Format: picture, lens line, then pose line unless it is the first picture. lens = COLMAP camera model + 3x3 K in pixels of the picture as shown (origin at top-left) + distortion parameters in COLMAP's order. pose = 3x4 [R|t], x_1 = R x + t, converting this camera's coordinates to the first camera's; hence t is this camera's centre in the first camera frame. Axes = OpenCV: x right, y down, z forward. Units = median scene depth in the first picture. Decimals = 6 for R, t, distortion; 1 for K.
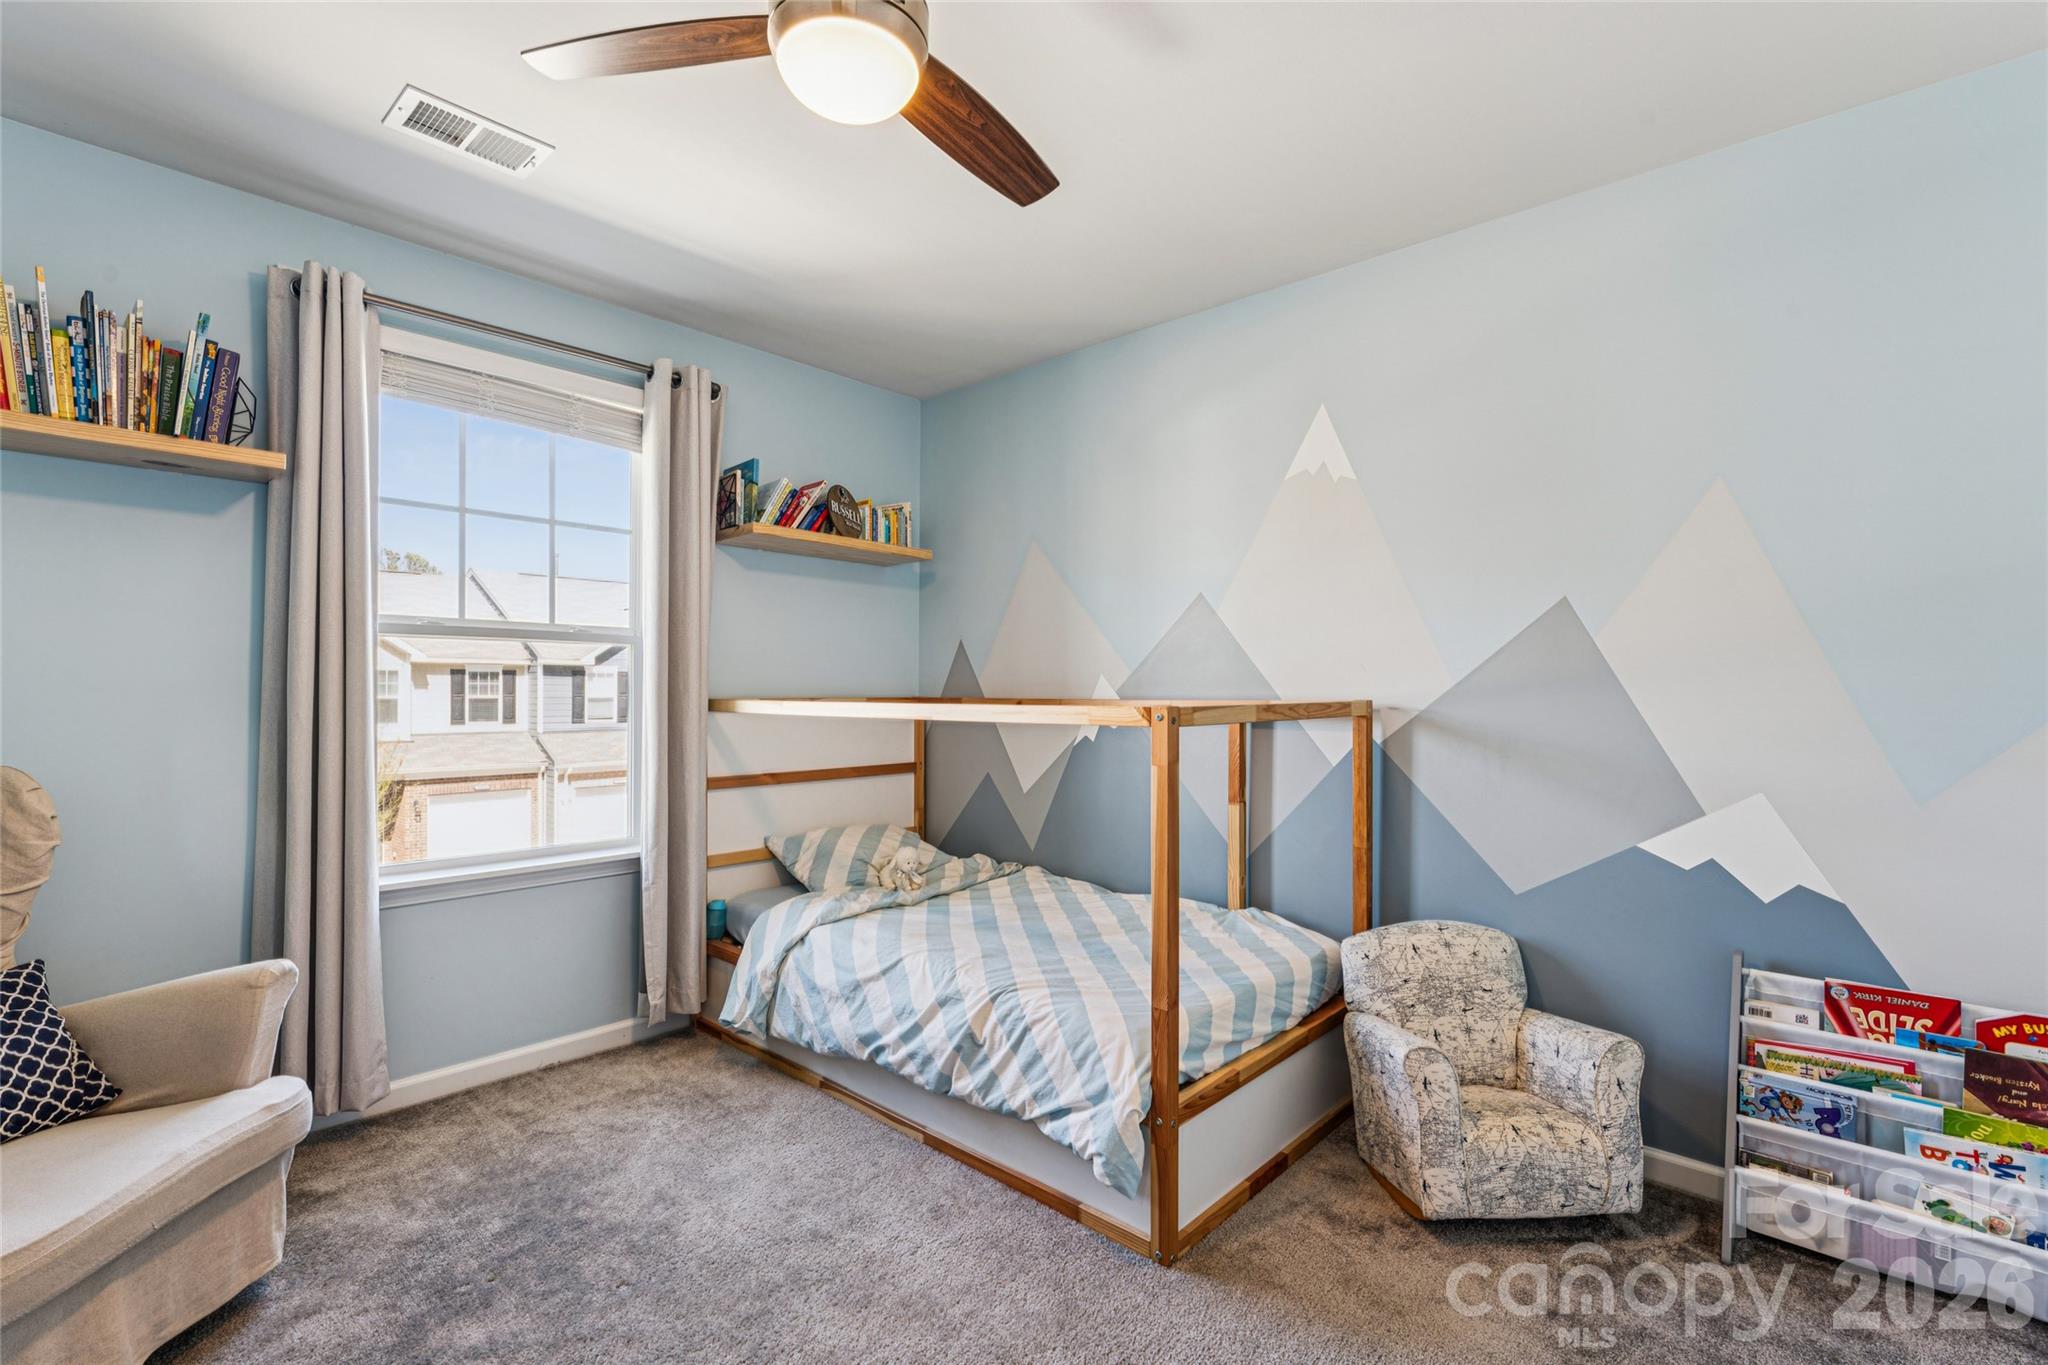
lens RADIAL K [[923.5, 0, 1013.8], [0, 923.5, 692.2], [0, 0, 1]] dist [0.001368, -0.000801]
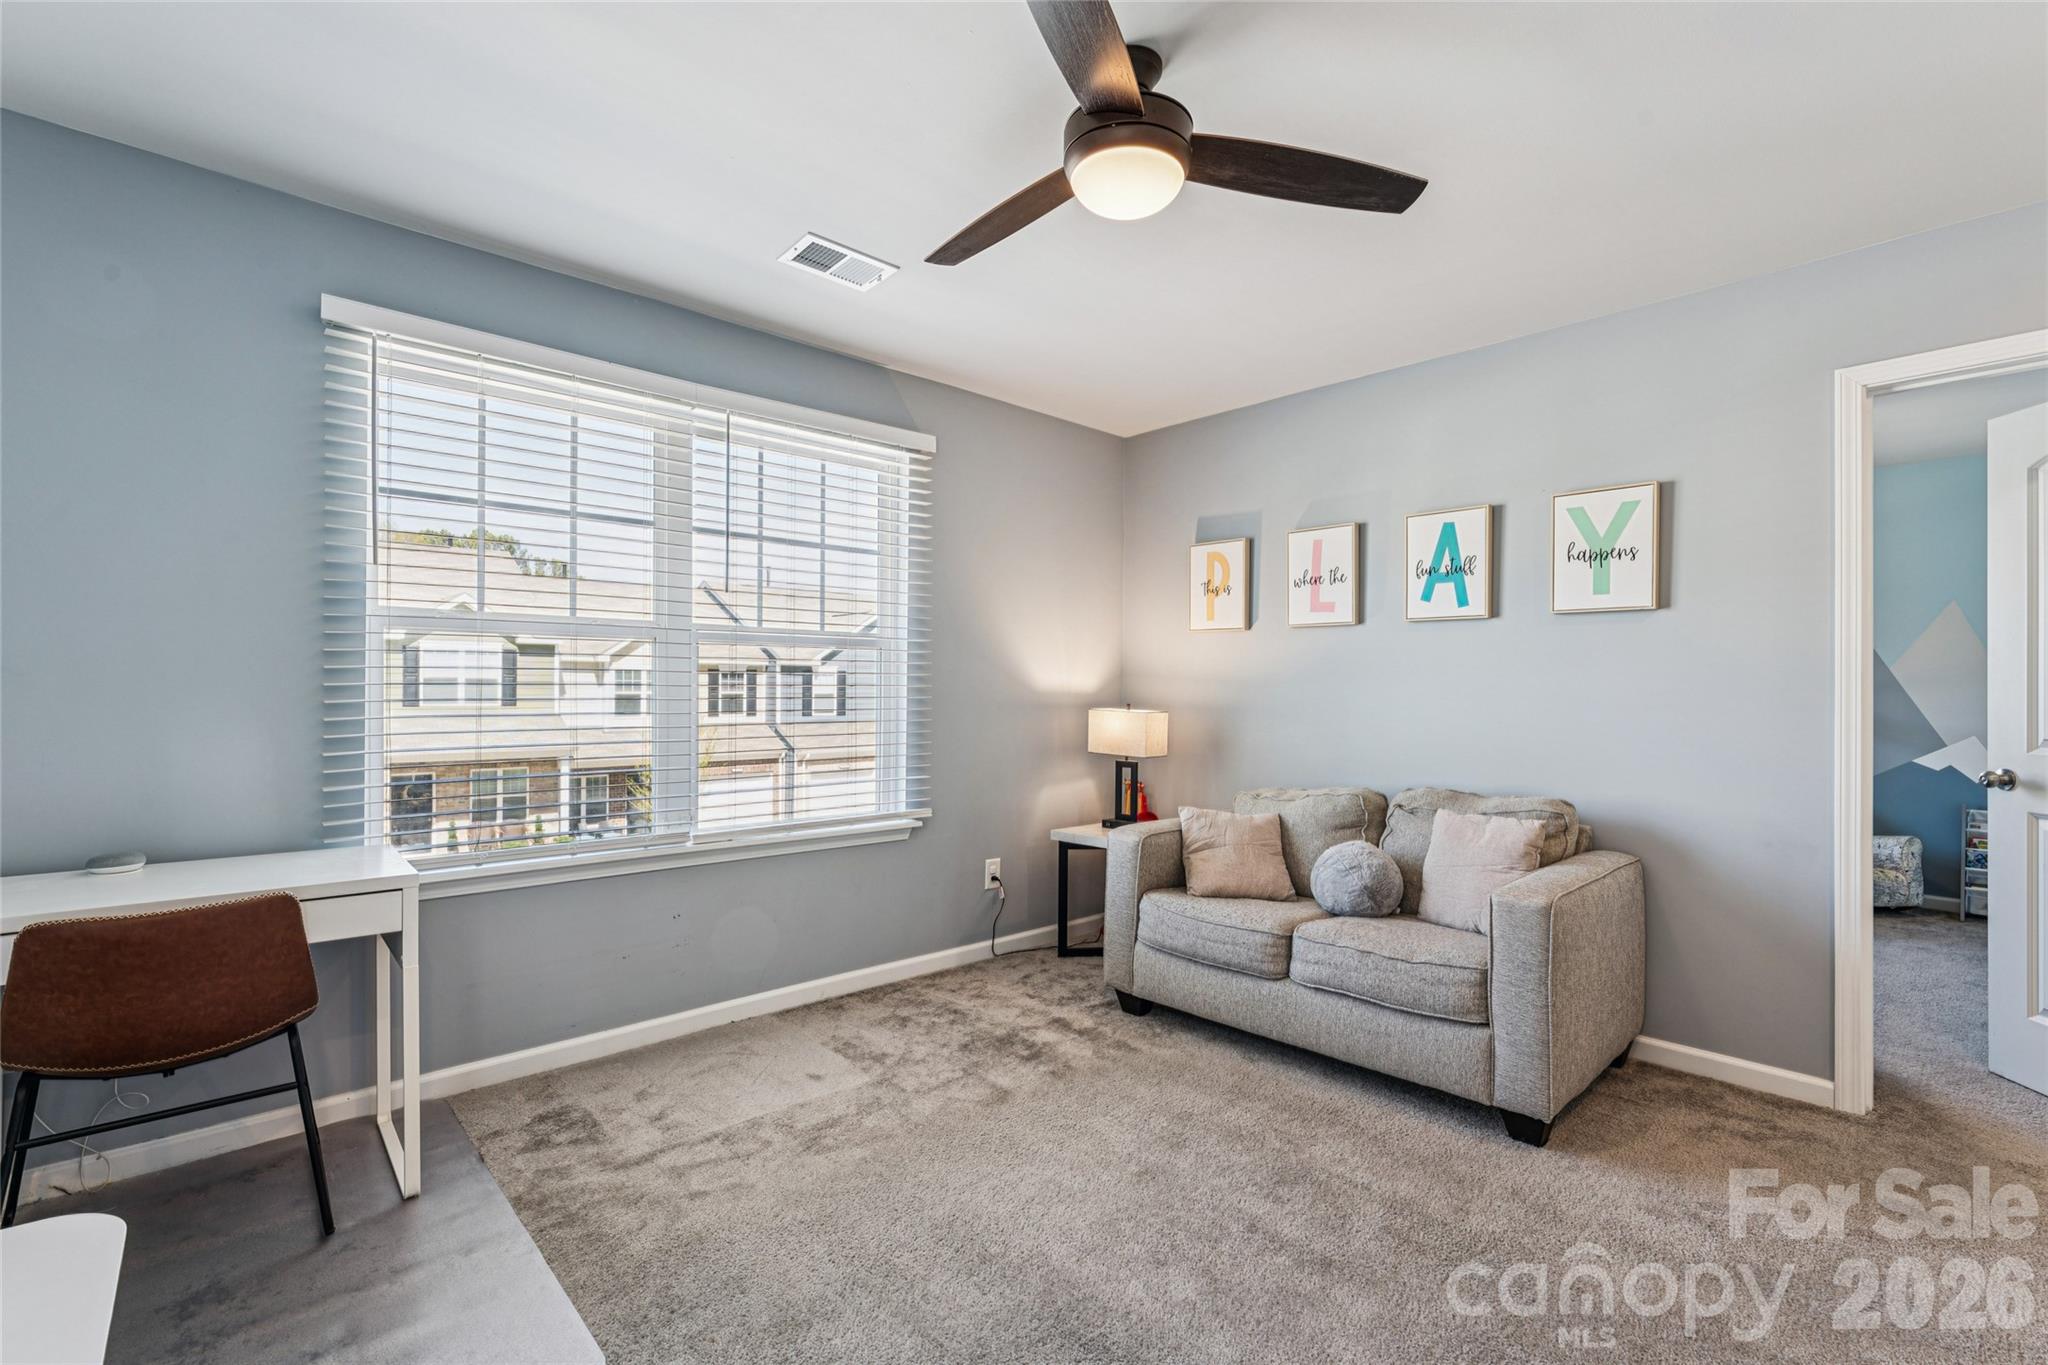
lens RADIAL K [[923.5, 0, 1025.3], [0, 923.5, 684.5], [0, 0, 1]] dist [0.001368, -0.000801]
pose [[0.996492, 0.003712, -0.083603, -0.106722], [-0.003875, 0.999991, -0.001793, -0.004652], [0.083596, 0.002111, 0.996497, -0.134133]]
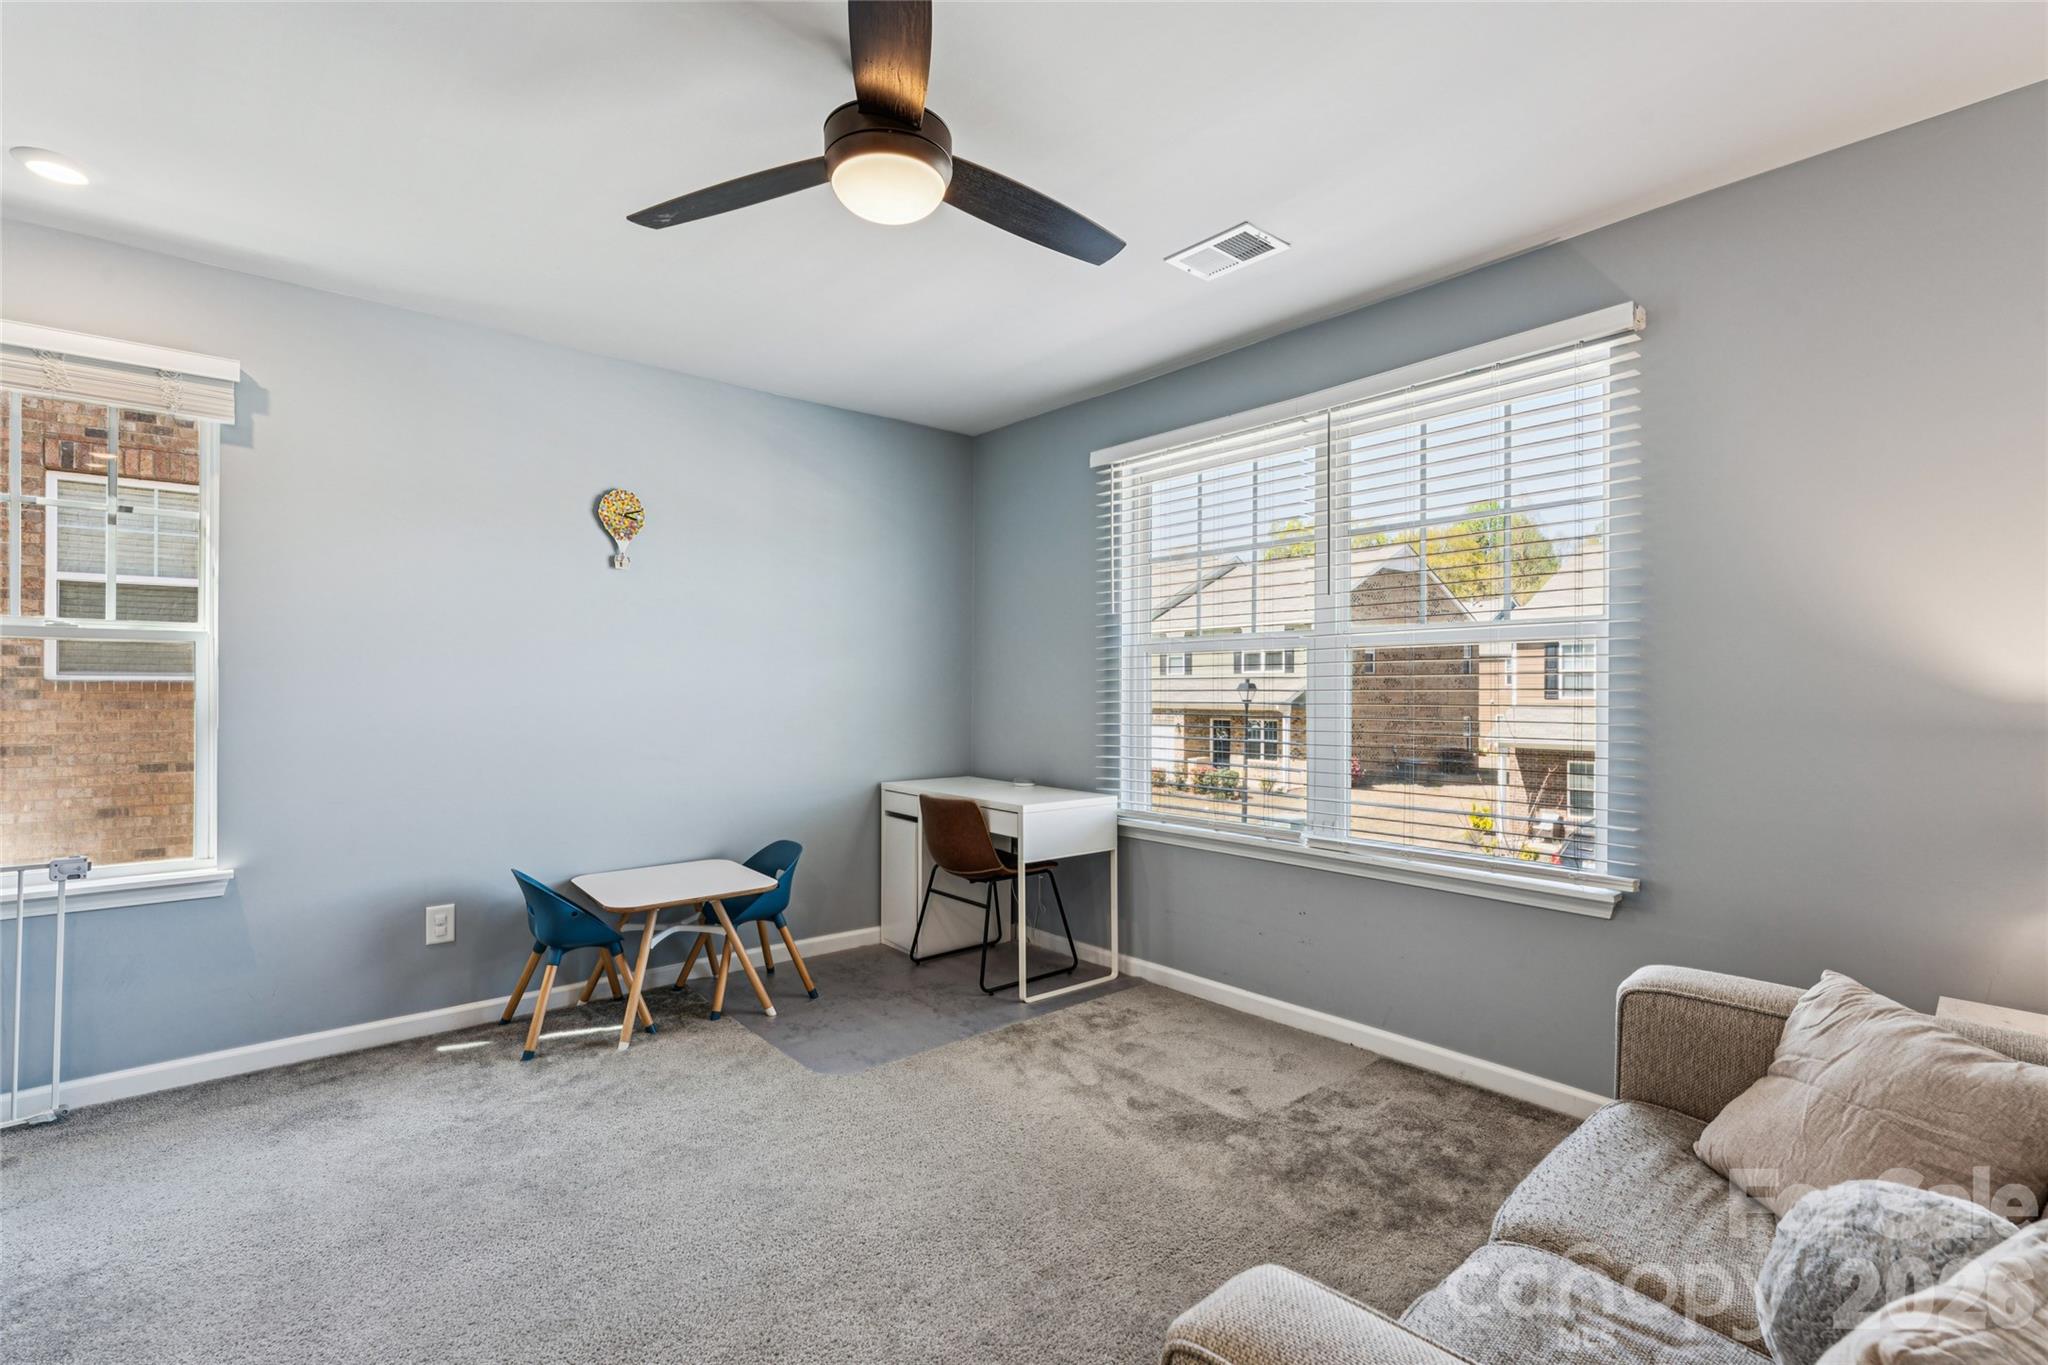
lens RADIAL K [[923.5, 0, 1027.9], [0, 923.5, 687.4], [0, 0, 1]] dist [0.001368, -0.000801]
pose [[-0.117533, -0.009120, -0.993027, 0.322794], [-0.002875, 0.999957, -0.008843, 0.000335], [0.993065, 0.001815, -0.117554, 0.415459]]
